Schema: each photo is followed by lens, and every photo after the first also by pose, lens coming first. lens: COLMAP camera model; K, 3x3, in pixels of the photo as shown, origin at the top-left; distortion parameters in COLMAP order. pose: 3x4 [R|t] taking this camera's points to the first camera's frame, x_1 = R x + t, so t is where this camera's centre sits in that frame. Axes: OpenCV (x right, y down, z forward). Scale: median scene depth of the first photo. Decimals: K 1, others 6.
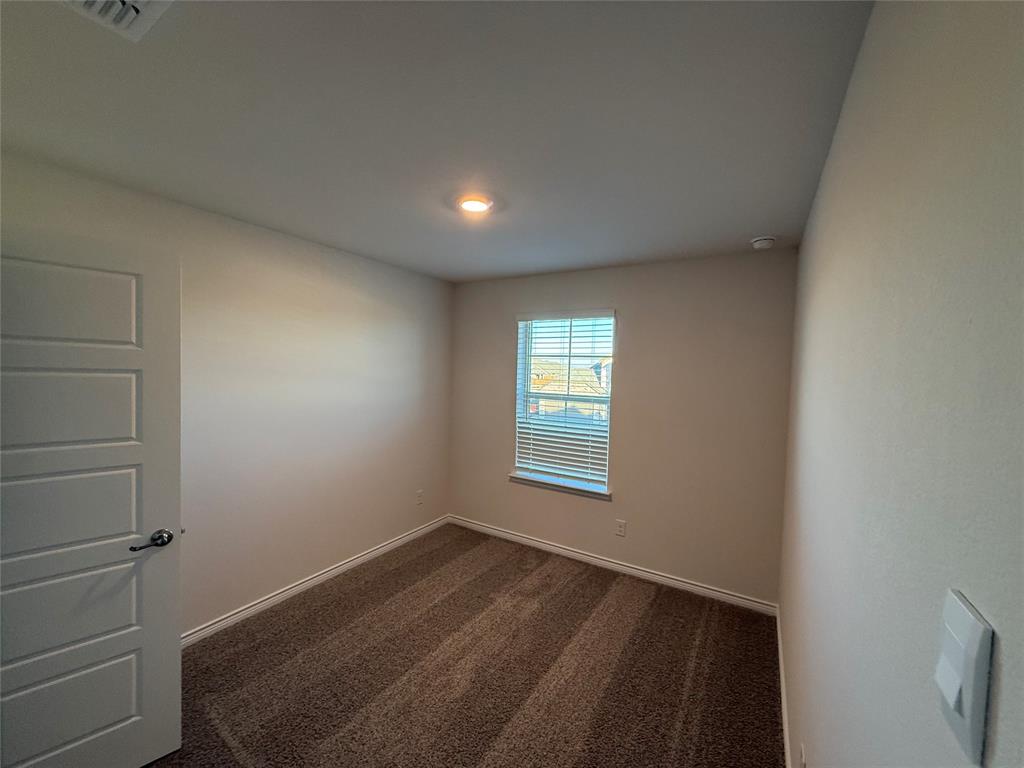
lens RADIAL K [[404.4, 0, 513.0], [0, 404.4, 386.6], [0, 0, 1]] dist [0.000216, 0.000289]
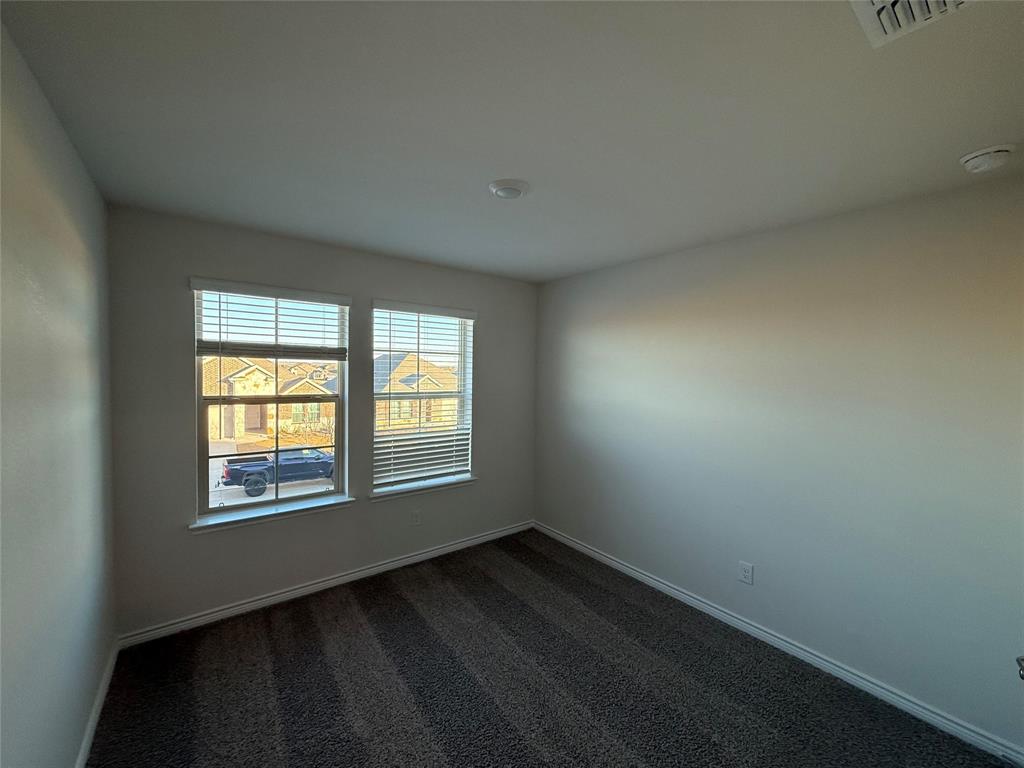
lens RADIAL K [[404.4, 0, 513.0], [0, 404.4, 386.6], [0, 0, 1]] dist [0.000216, 0.000289]
pose [[0.350024, -0.058102, 0.934937, -0.680705], [0.025916, 0.998293, 0.052337, -0.039546], [-0.936382, 0.005911, 0.350932, 0.459572]]
